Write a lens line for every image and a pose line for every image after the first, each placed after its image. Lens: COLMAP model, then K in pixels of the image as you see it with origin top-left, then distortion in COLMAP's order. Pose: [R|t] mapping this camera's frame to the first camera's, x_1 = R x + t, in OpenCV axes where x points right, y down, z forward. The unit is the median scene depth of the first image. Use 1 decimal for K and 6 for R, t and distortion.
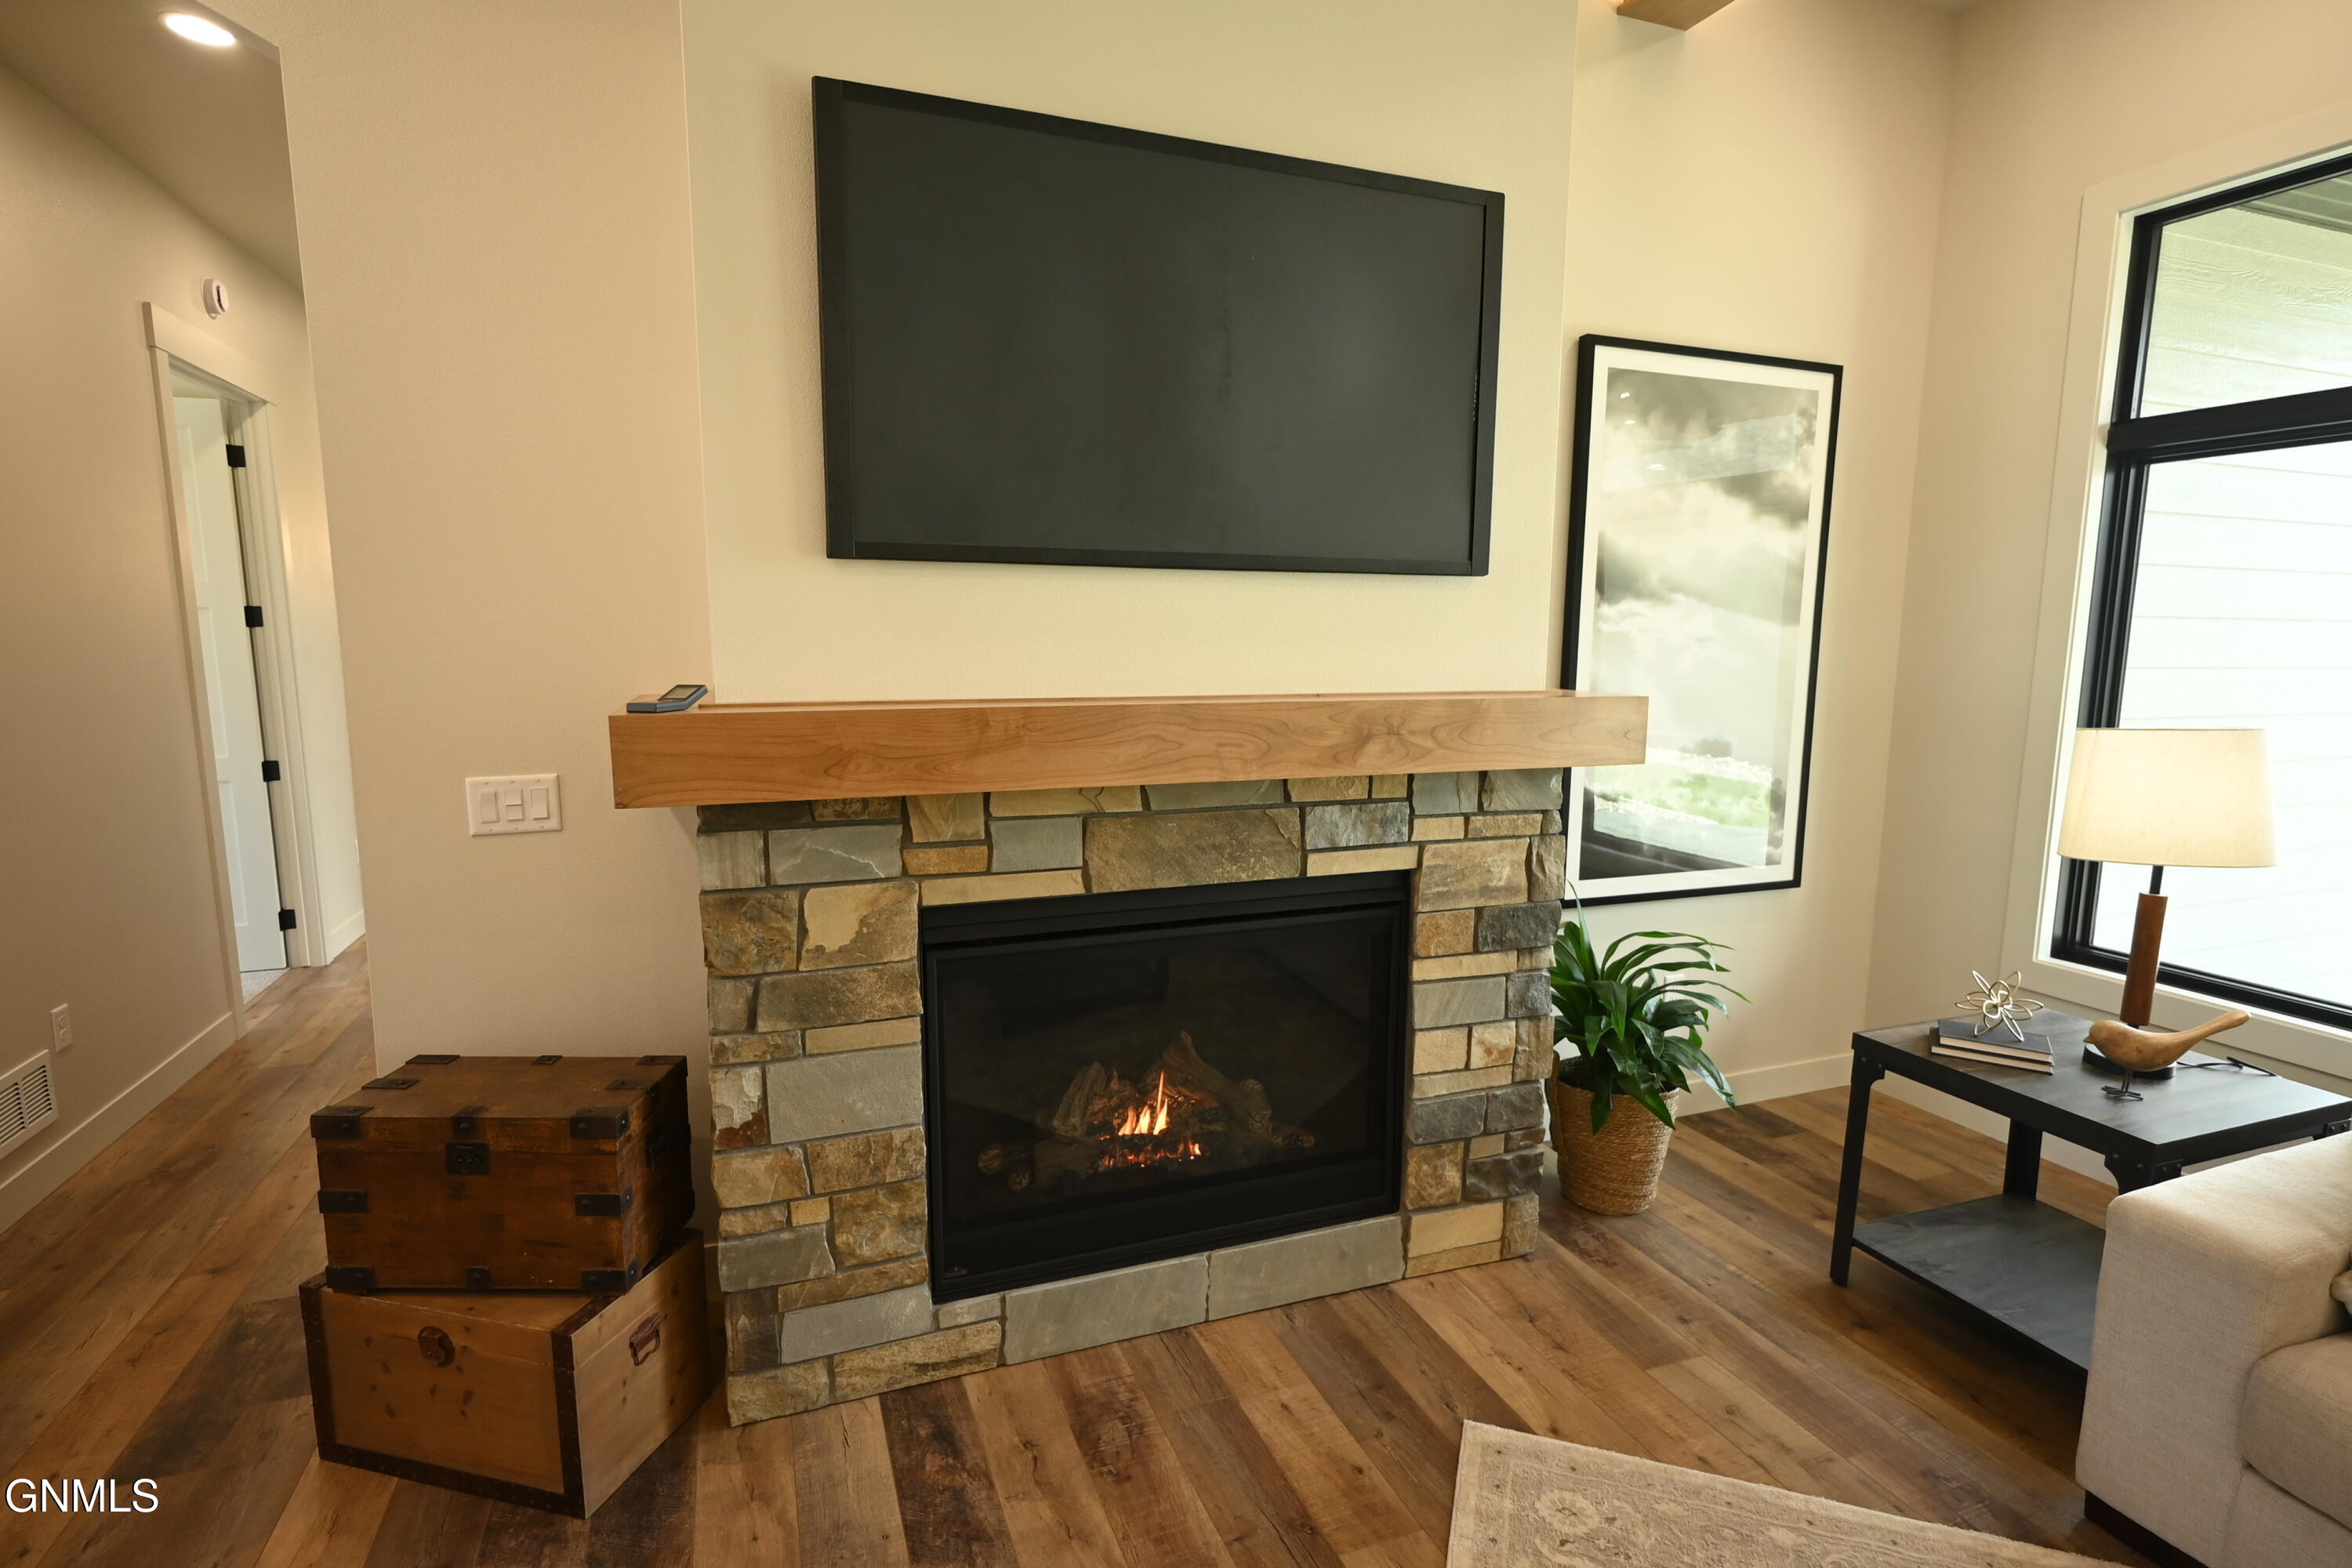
lens RADIAL K [[1158.5, 0, 1176.1], [0, 1158.5, 797.7], [0, 0, 1]] dist [-0.004379, 0.000749]
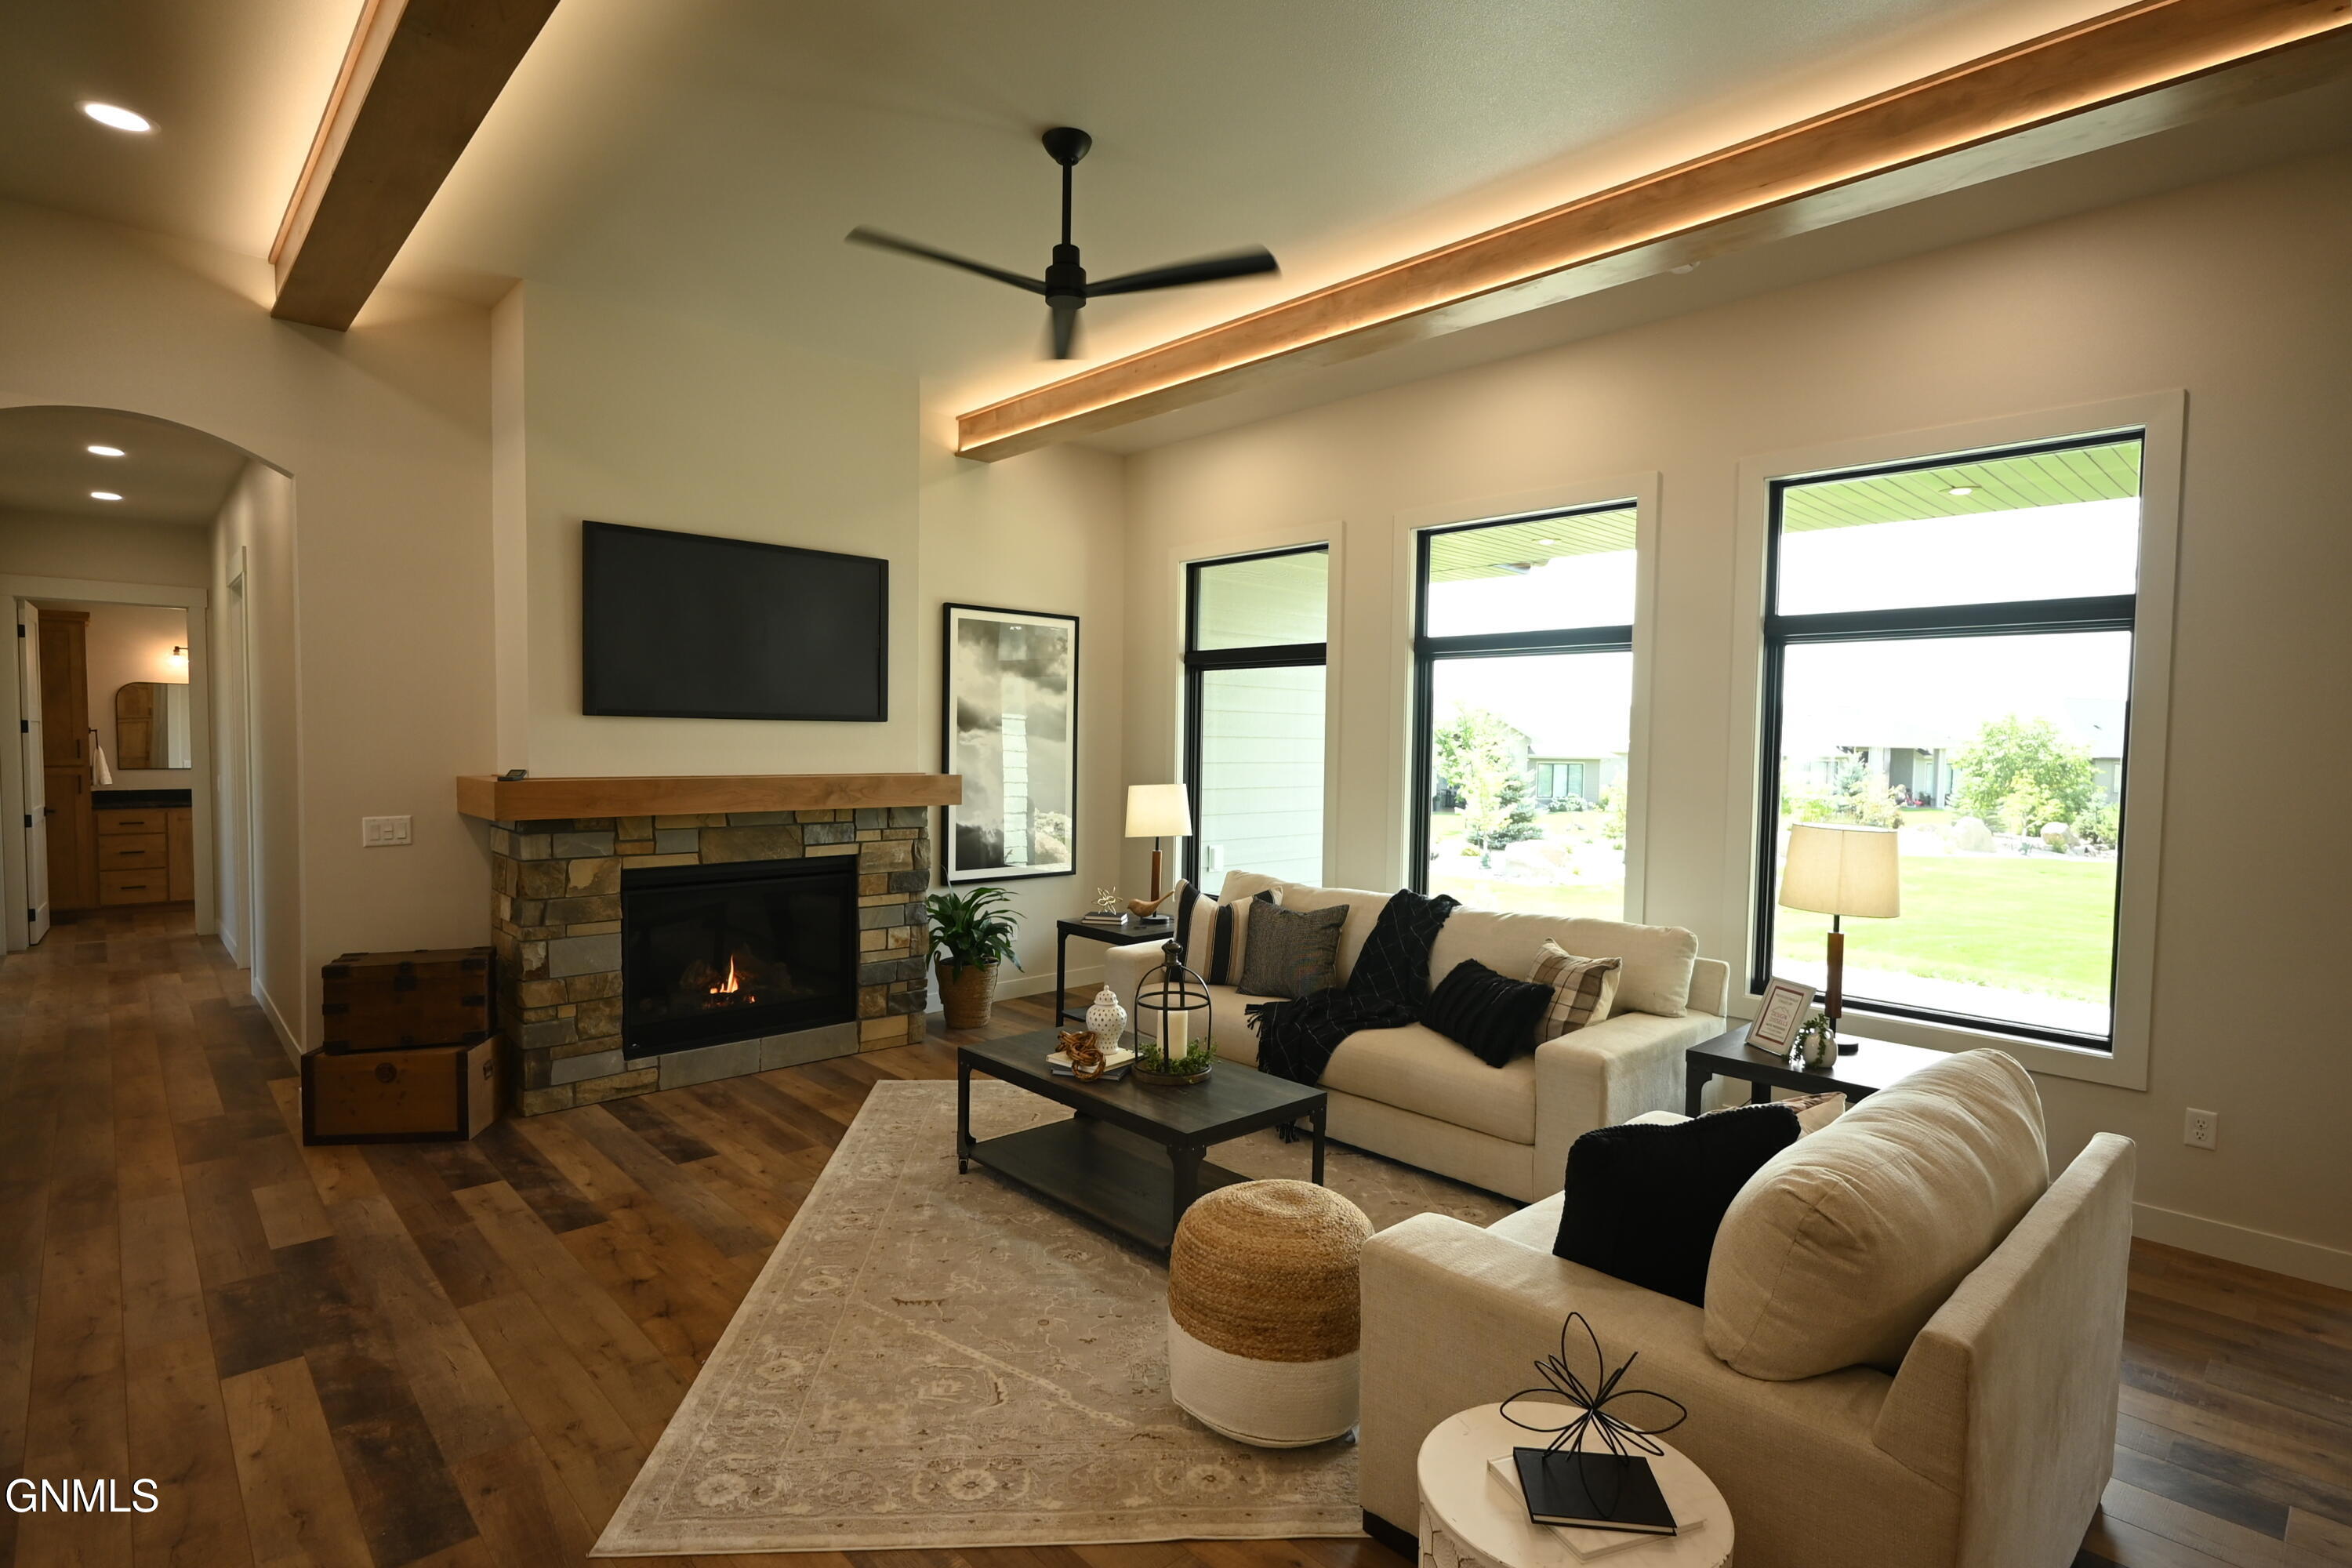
lens RADIAL K [[1158.5, 0, 1170.8], [0, 1158.5, 788.6], [0, 0, 1]] dist [-0.004379, 0.000749]
pose [[0.926488, -0.009385, 0.376206, -0.073484], [0.043841, 0.995574, -0.083131, 0.159805], [-0.373761, 0.093513, 0.922799, -1.364639]]
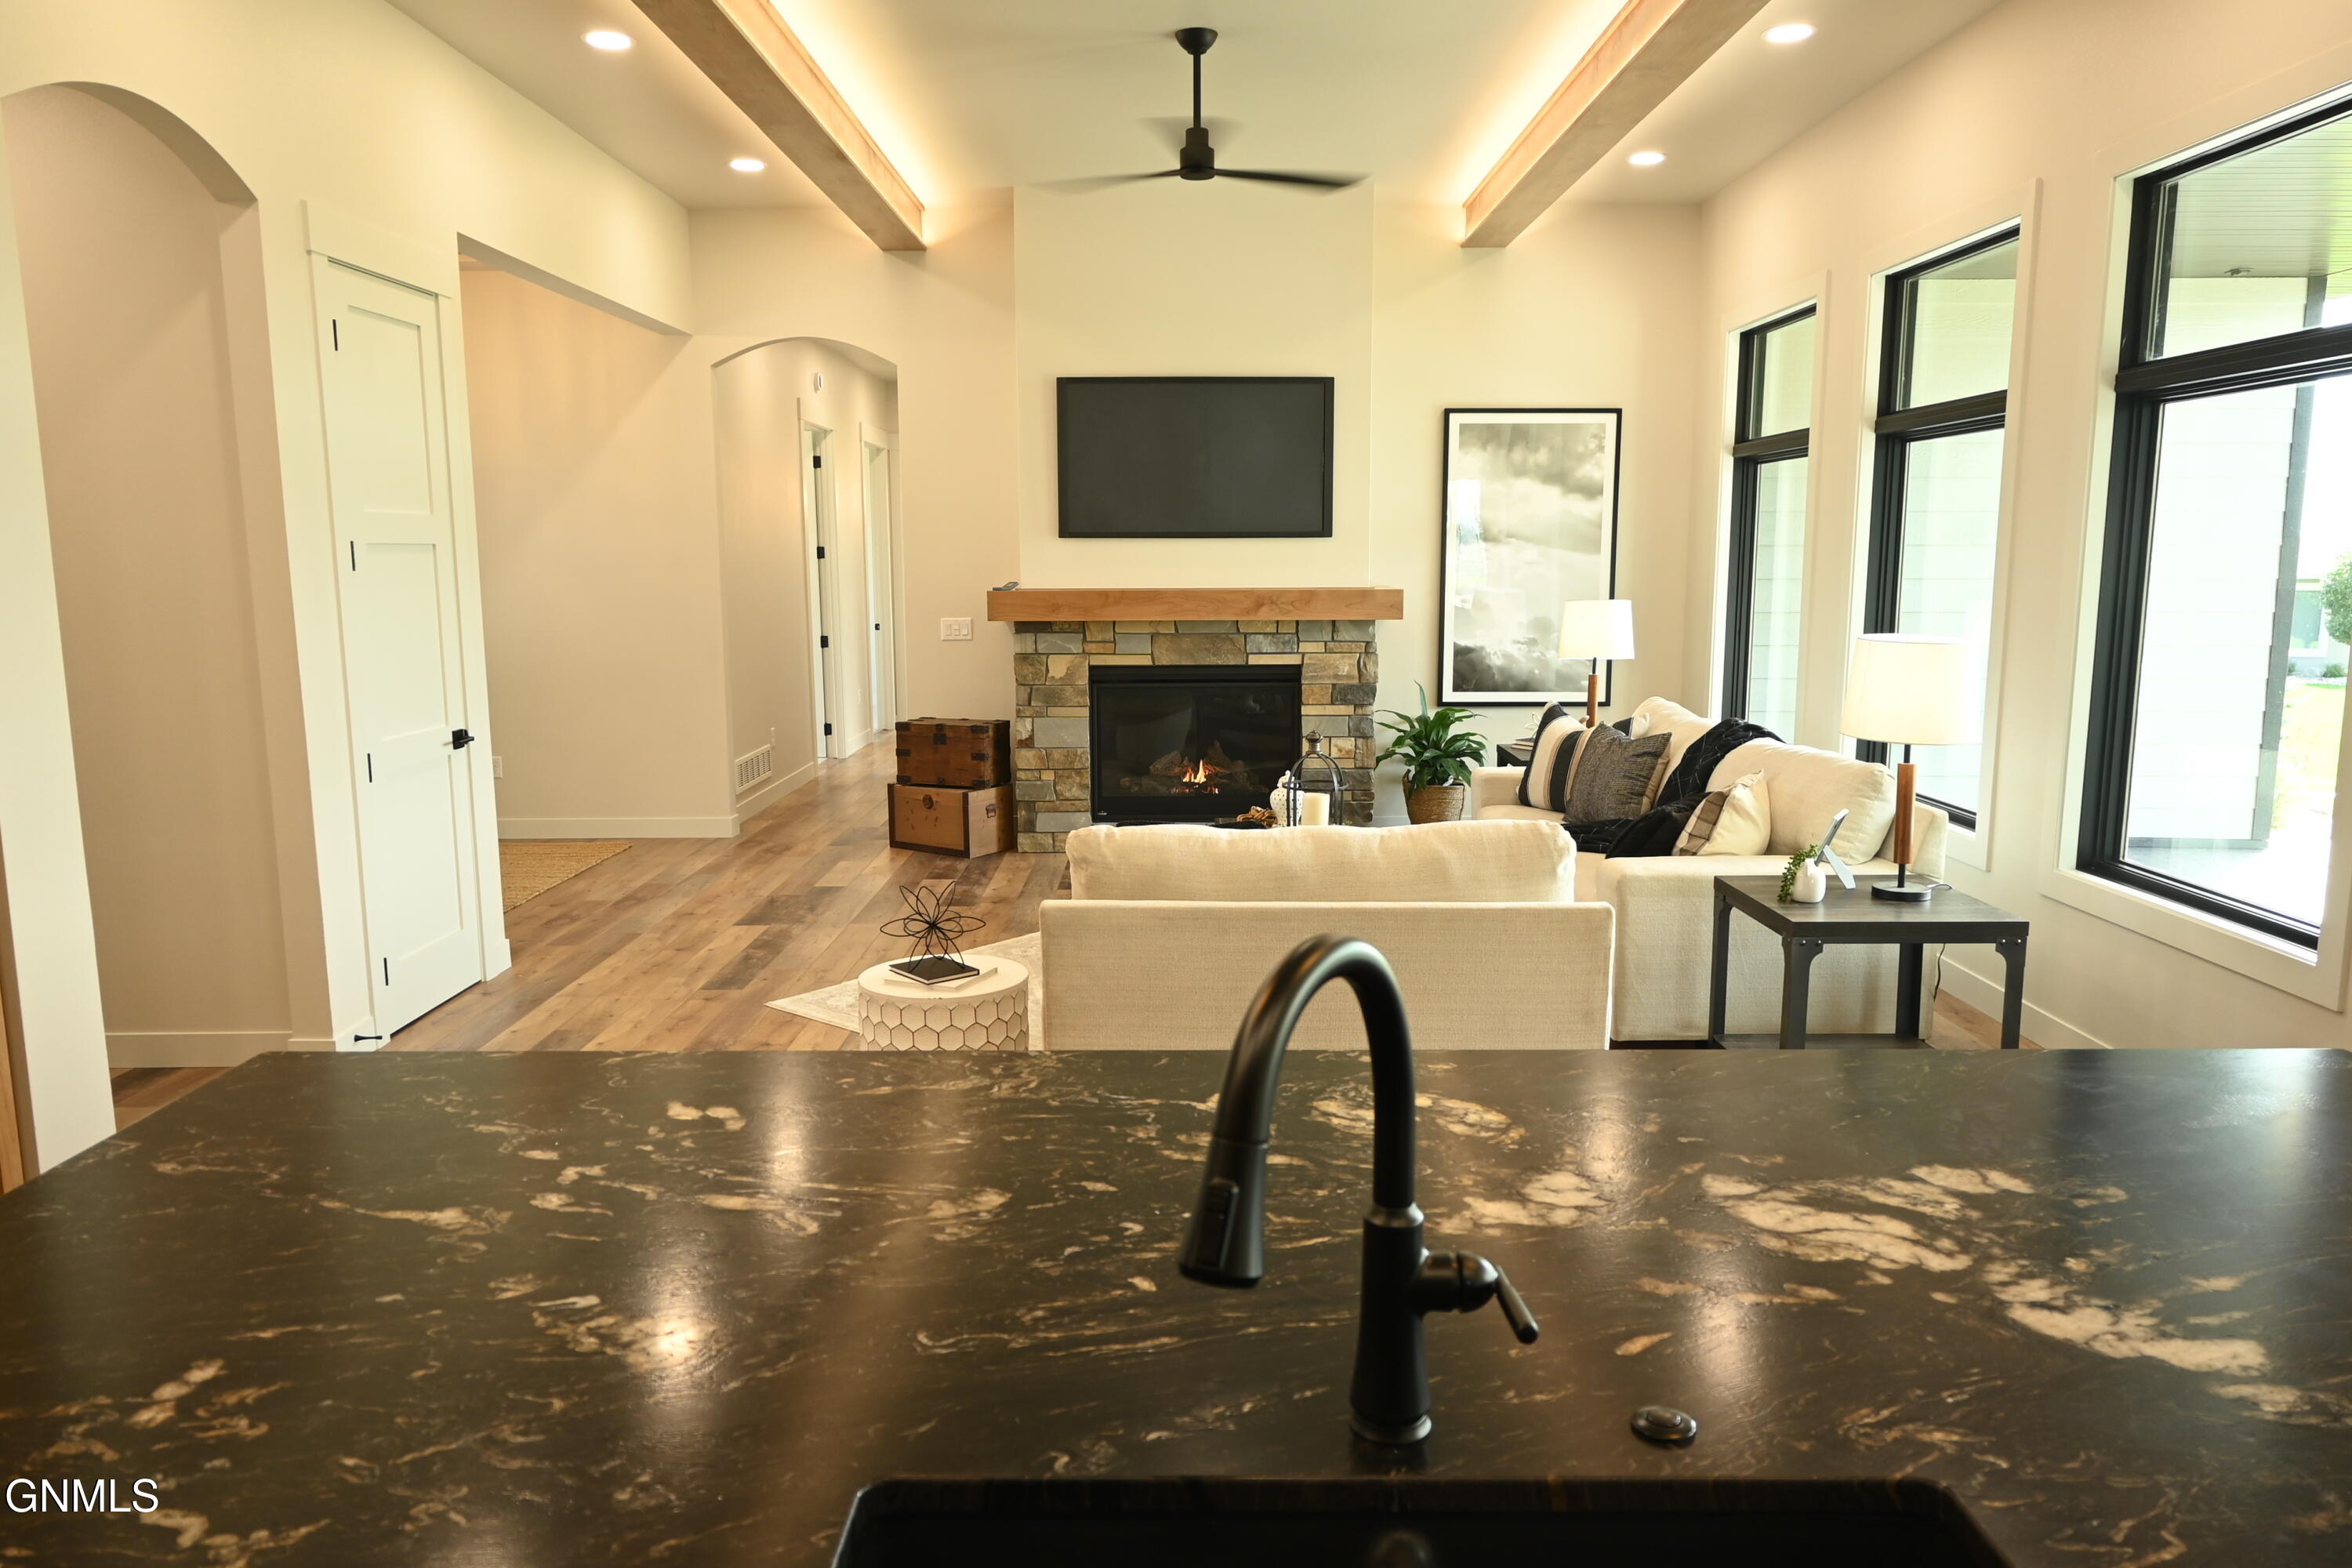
lens RADIAL K [[1596.2, 0, 1165.1], [0, 1596.2, 781.0], [0, 0, 1]] dist [0.019972, 0.001977]
pose [[0.931868, 0.043625, -0.360164, 1.214592], [-0.042790, 0.999031, 0.010296, 0.298250], [0.360264, 0.005817, 0.932832, -2.257387]]
